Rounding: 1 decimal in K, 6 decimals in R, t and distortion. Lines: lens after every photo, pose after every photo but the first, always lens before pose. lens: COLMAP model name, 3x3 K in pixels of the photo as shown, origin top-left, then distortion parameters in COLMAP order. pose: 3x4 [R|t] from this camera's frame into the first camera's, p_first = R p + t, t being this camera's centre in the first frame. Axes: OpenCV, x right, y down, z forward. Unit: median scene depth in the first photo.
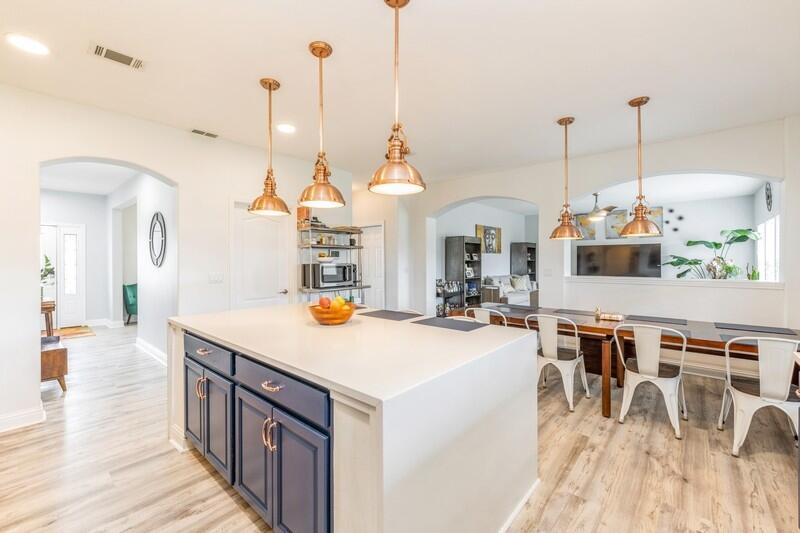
lens RADIAL K [[336.6, 0, 397.0], [0, 336.6, 262.8], [0, 0, 1]] dist [0.000576, 0.001138]
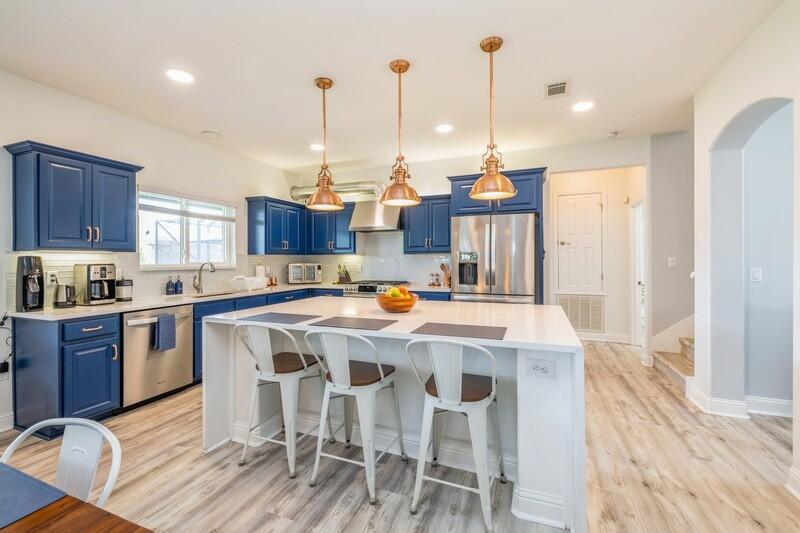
lens RADIAL K [[336.6, 0, 401.3], [0, 336.6, 260.5], [0, 0, 1]] dist [0.000576, 0.001138]
pose [[-0.941274, 0.009912, -0.337497, 0.044354], [0.006344, 0.999912, 0.011671, 0.001863], [0.337583, 0.008845, -0.941254, 0.581534]]
